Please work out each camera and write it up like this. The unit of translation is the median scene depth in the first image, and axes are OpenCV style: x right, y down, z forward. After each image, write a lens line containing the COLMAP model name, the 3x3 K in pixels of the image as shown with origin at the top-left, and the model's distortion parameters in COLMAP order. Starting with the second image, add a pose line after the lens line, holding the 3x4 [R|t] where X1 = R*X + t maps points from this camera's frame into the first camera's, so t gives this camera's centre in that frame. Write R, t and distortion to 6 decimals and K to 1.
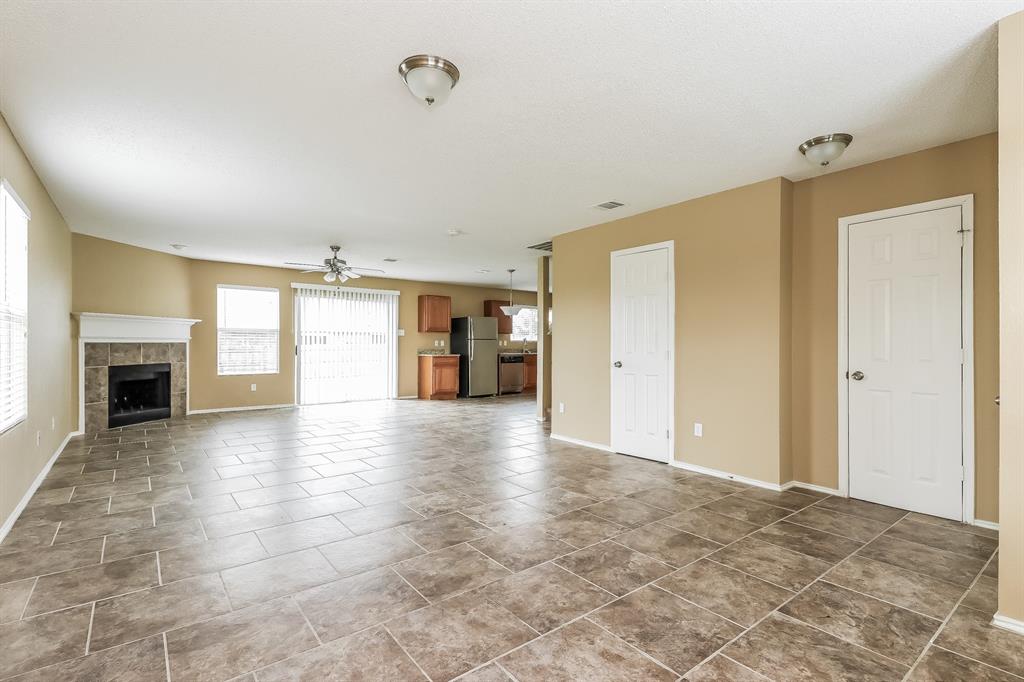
lens RADIAL K [[479.3, 0, 510.5], [0, 479.3, 342.4], [0, 0, 1]] dist [0.000341, -0.000387]
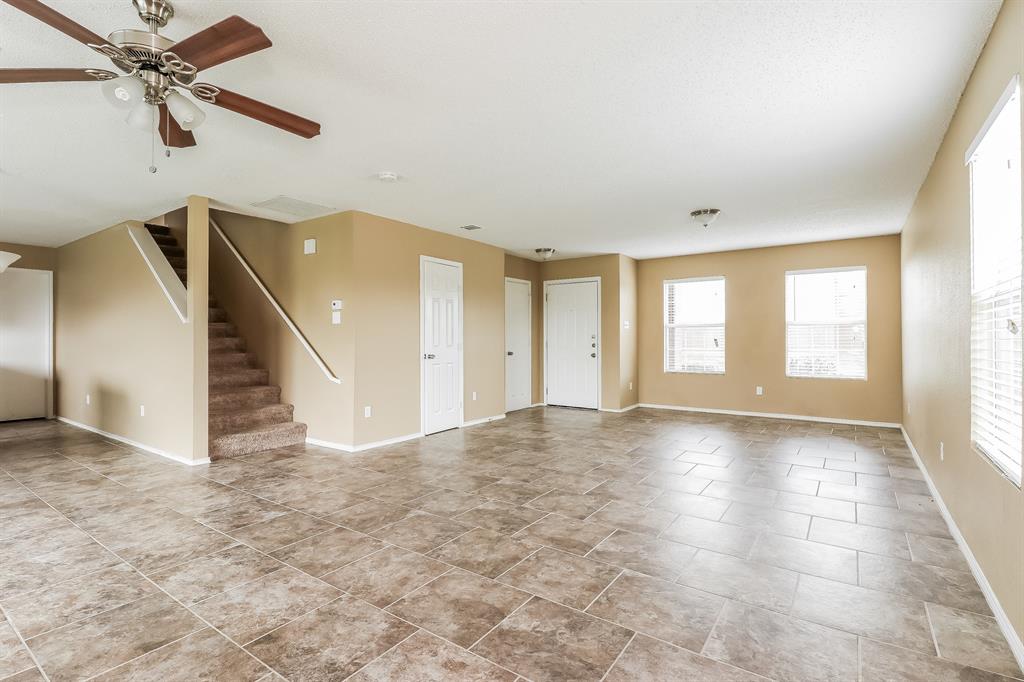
lens RADIAL K [[479.3, 0, 510.5], [0, 479.3, 342.4], [0, 0, 1]] dist [0.000341, -0.000387]
pose [[-0.289512, -0.011528, 0.957105, -0.691433], [-0.003148, 0.999934, 0.011092, -0.000765], [-0.957169, 0.000198, -0.289529, 0.860542]]
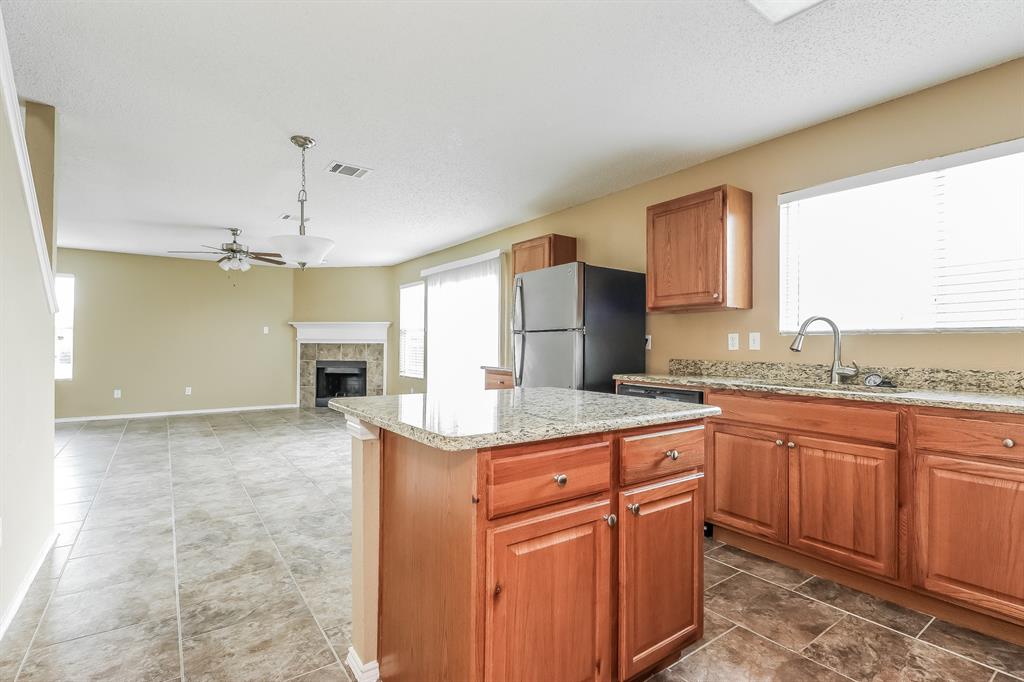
lens RADIAL K [[479.3, 0, 510.5], [0, 479.3, 342.4], [0, 0, 1]] dist [0.000341, -0.000387]
pose [[-0.034432, -0.007684, -0.999378, 0.461788], [-0.001114, 0.999970, -0.007650, 0.007305], [0.999406, 0.000850, -0.034440, 1.495603]]
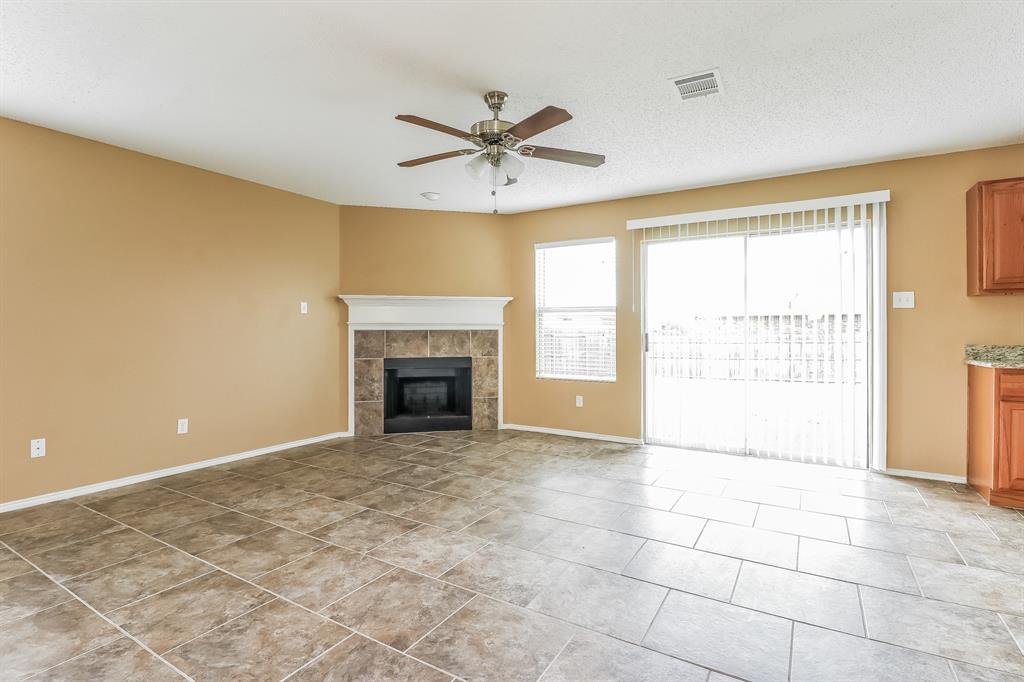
lens RADIAL K [[495.0, 0, 509.0], [0, 495.0, 331.5], [0, 0, 1]] dist [-0.001329, -0.000395]
pose [[0.353869, -0.001473, -0.935294, 0.038885], [0.006151, 0.999981, 0.000752, 0.003306], [0.935275, -0.006019, 0.353871, 0.843626]]
